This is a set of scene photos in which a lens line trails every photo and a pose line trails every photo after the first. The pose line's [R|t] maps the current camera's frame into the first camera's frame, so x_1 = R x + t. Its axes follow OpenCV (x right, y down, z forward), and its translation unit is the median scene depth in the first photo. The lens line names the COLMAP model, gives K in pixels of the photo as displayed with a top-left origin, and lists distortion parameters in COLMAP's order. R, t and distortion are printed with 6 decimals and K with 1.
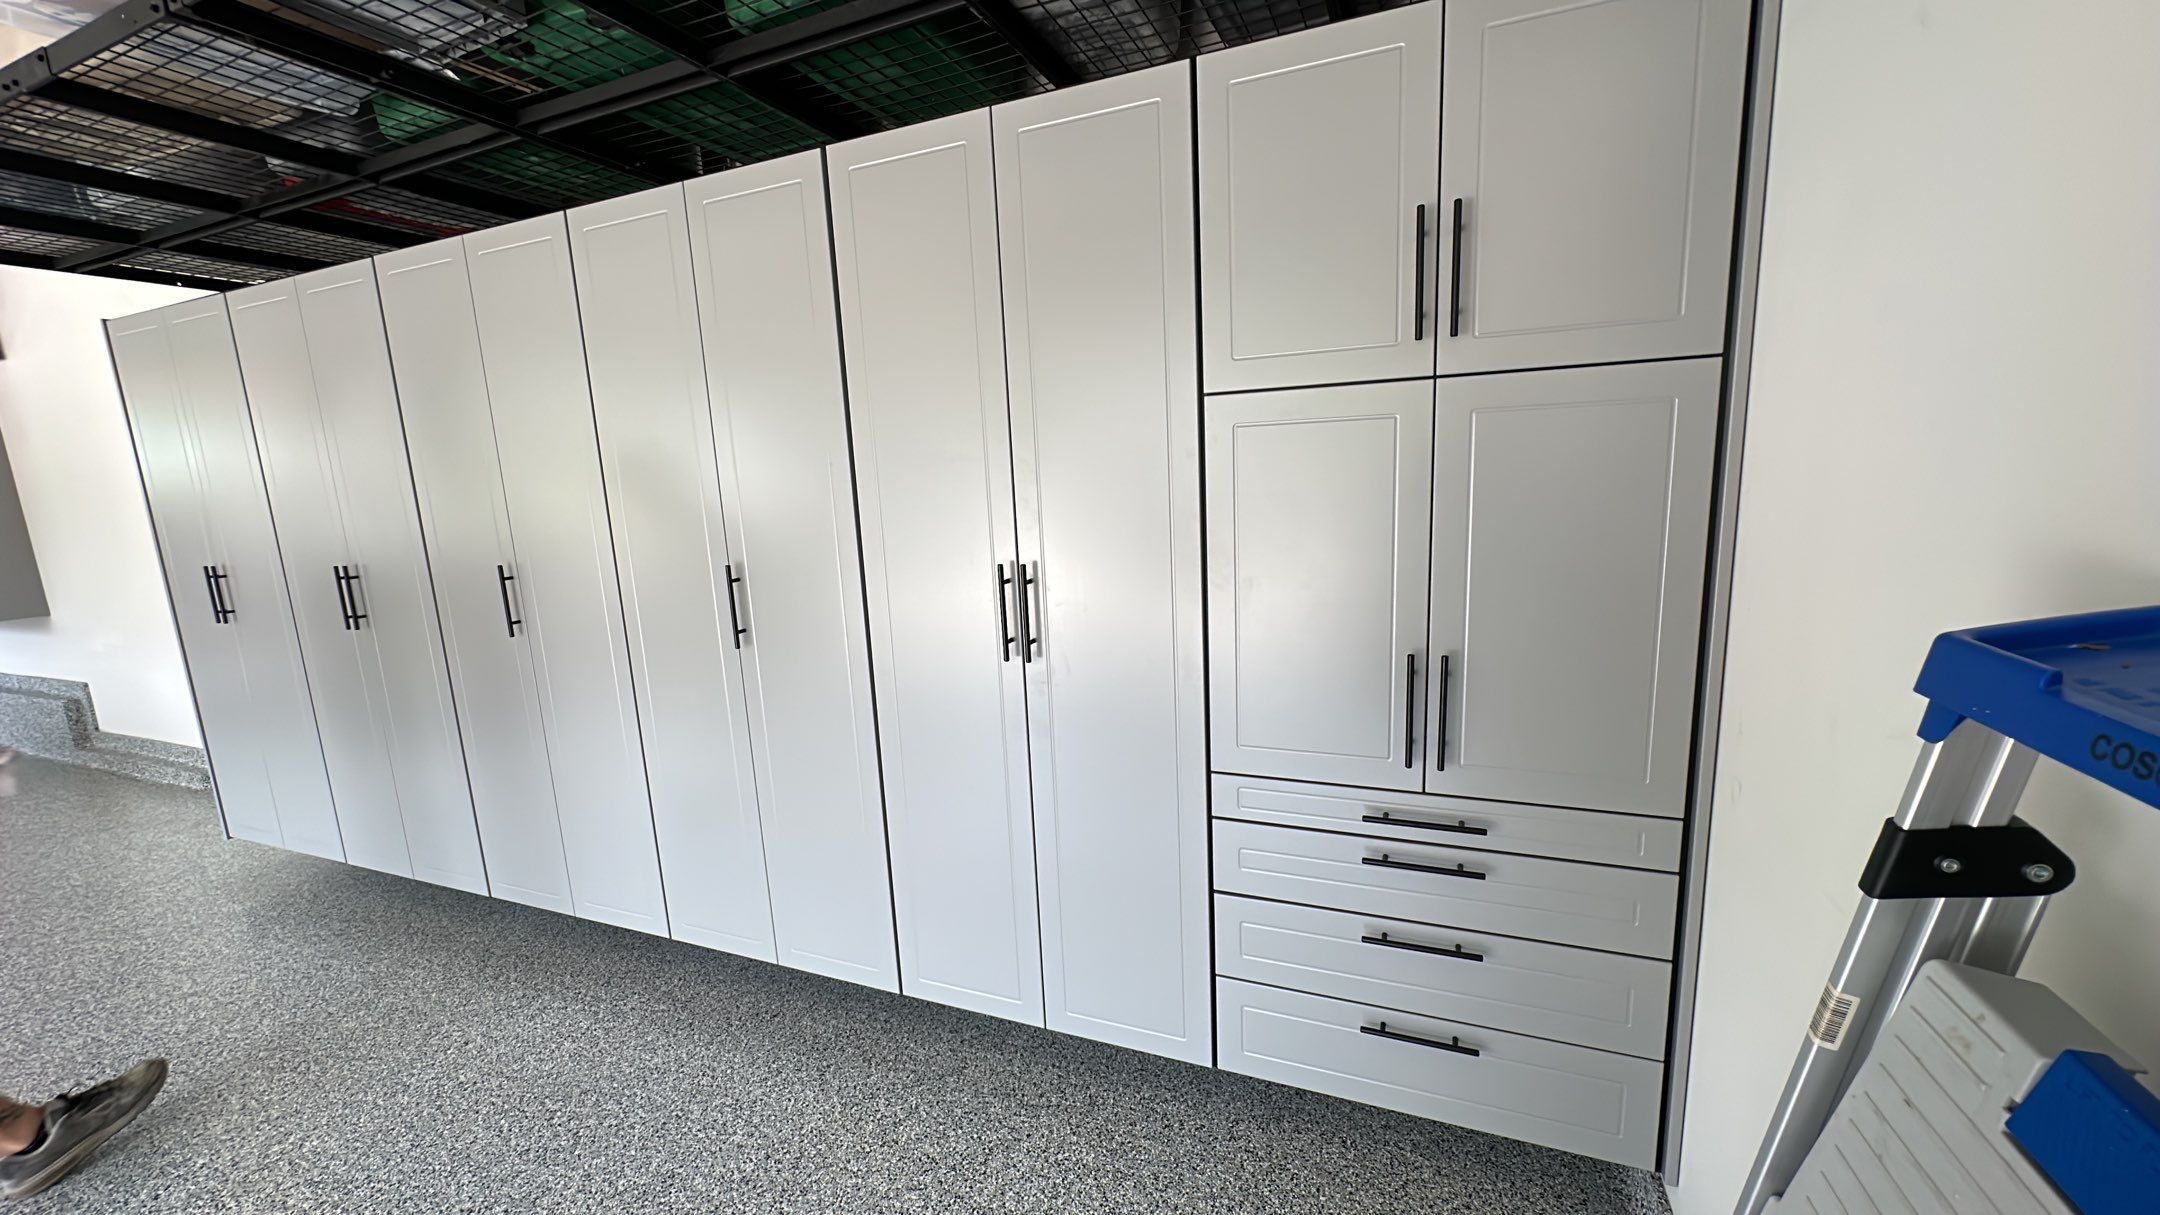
lens RADIAL K [[828.9, 0, 1082.1], [0, 828.9, 607.7], [0, 0, 1]] dist [-0.005444, 0.001129]
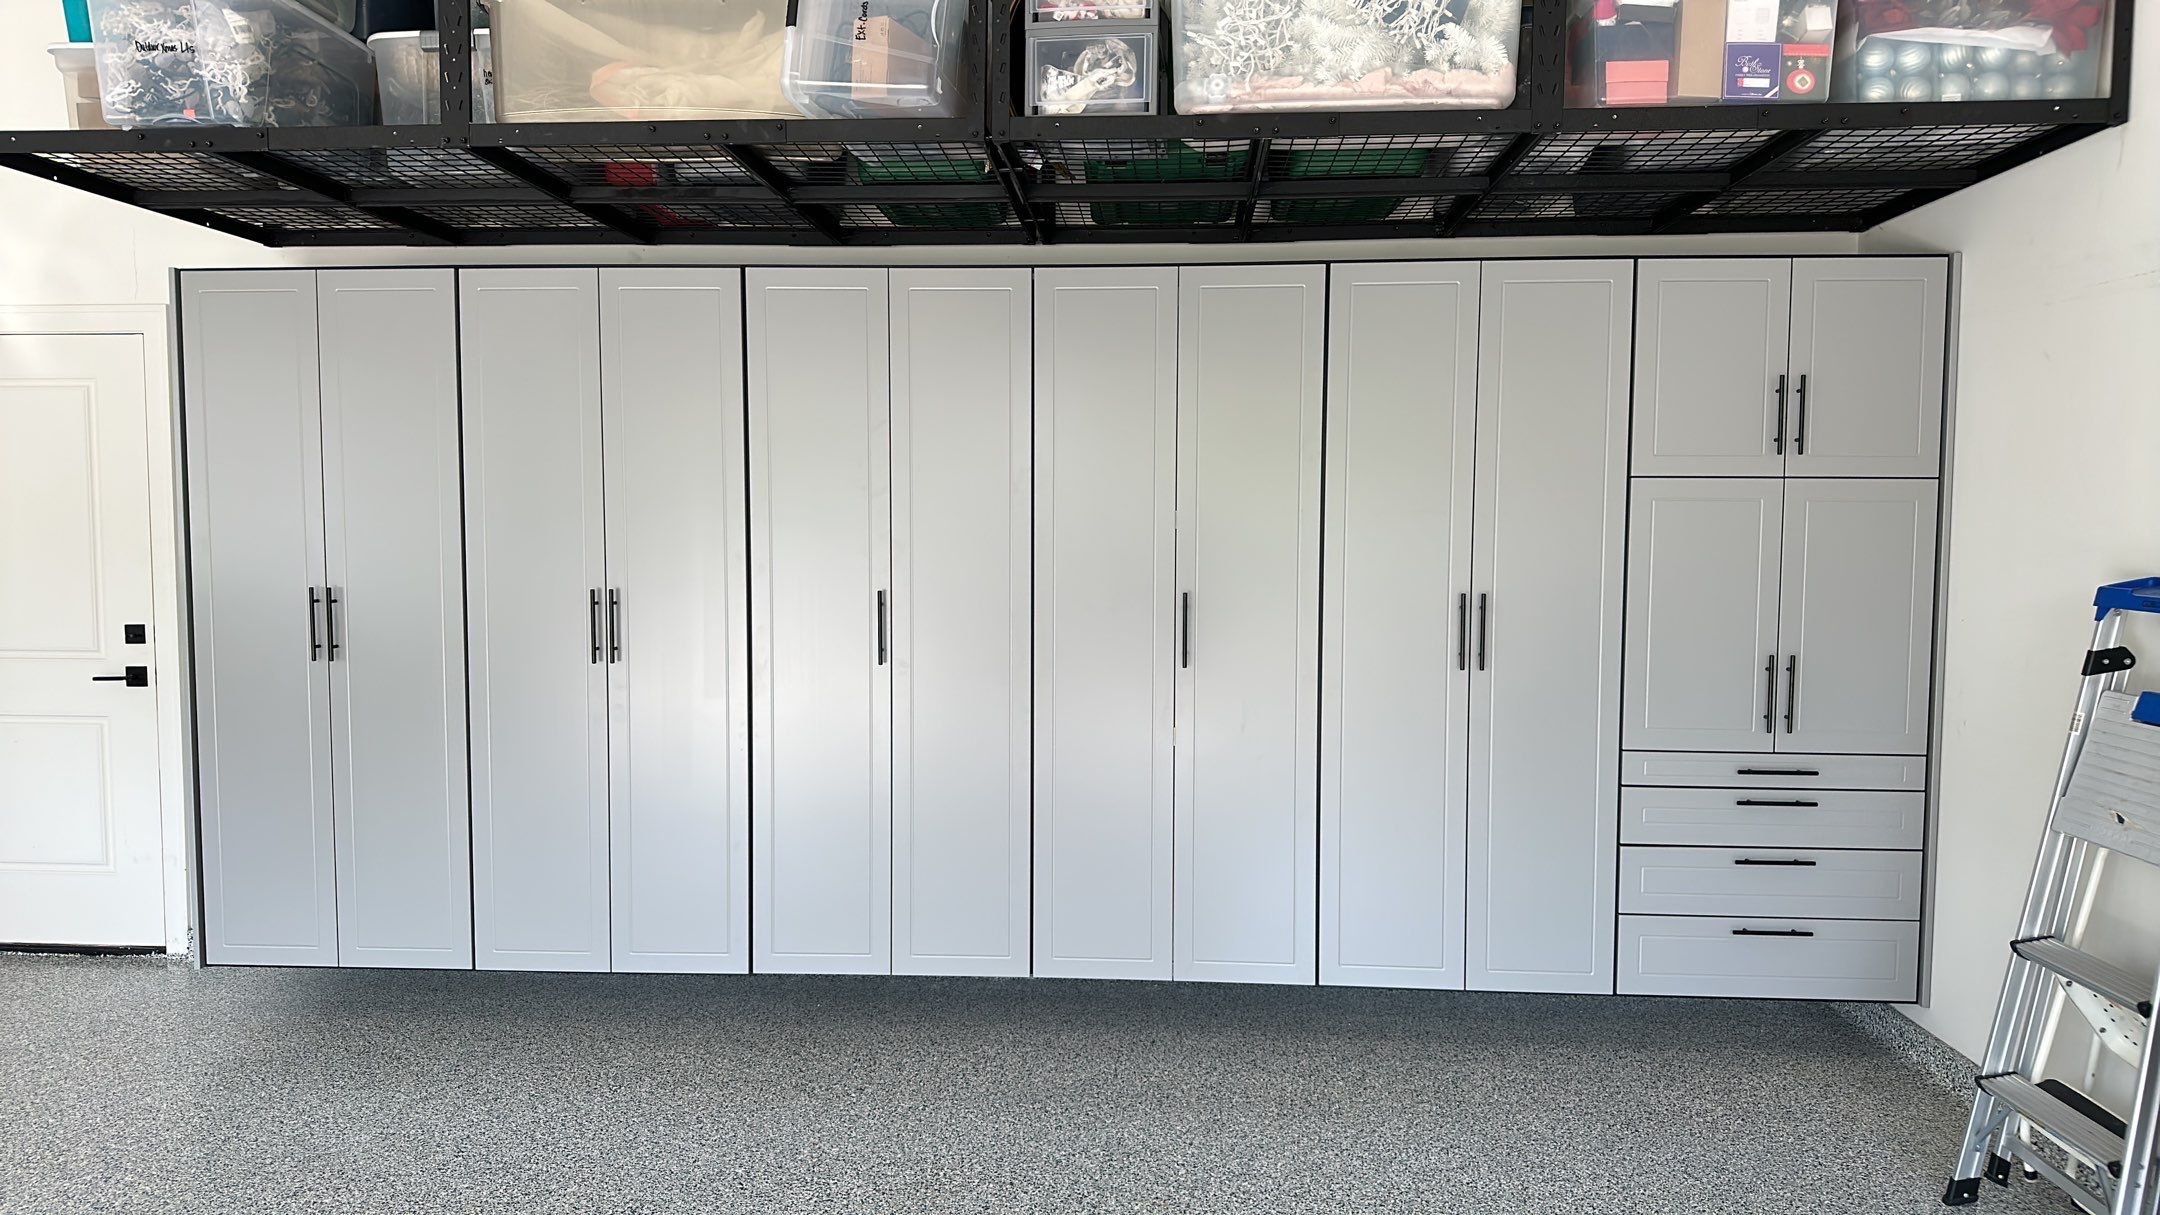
lens RADIAL K [[1458.6, 0, 1087.7], [0, 1458.6, 608.2], [0, 0, 1]] dist [0.011469, -0.017283]
pose [[0.945358, 0.033152, 0.324344, -1.345567], [0.005483, 0.993060, -0.117484, 0.226533], [-0.325988, 0.112843, 0.938615, -0.905658]]
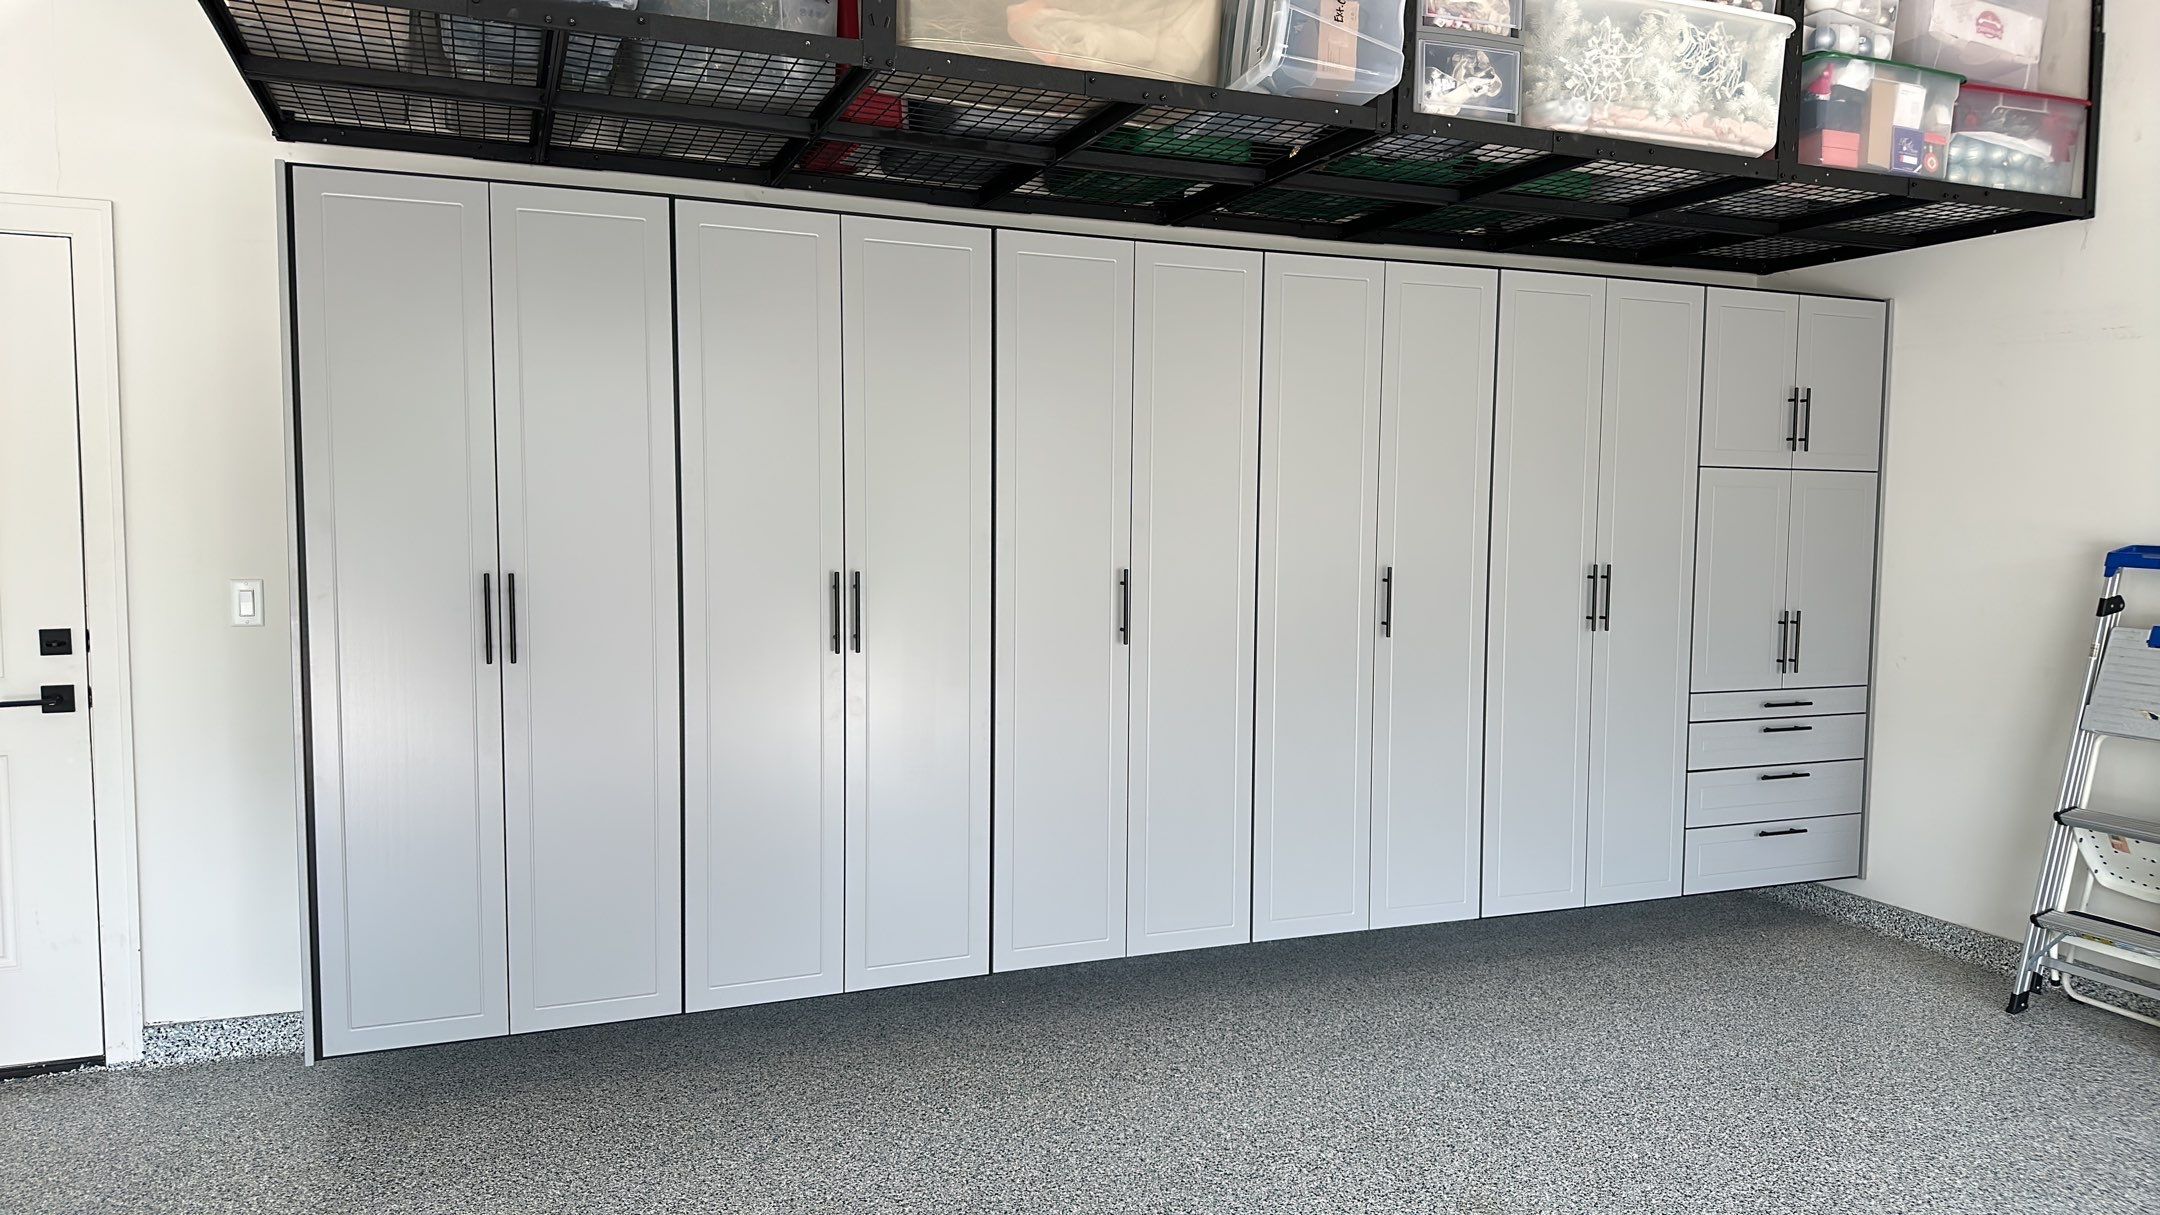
lens RADIAL K [[1458.6, 0, 1091.0], [0, 1458.6, 605.0], [0, 0, 1]] dist [0.011469, -0.017283]
pose [[0.713266, 0.009720, 0.700826, -2.507627], [0.074162, 0.993244, -0.089254, 0.182007], [-0.696959, 0.115637, 0.707726, -0.215092]]
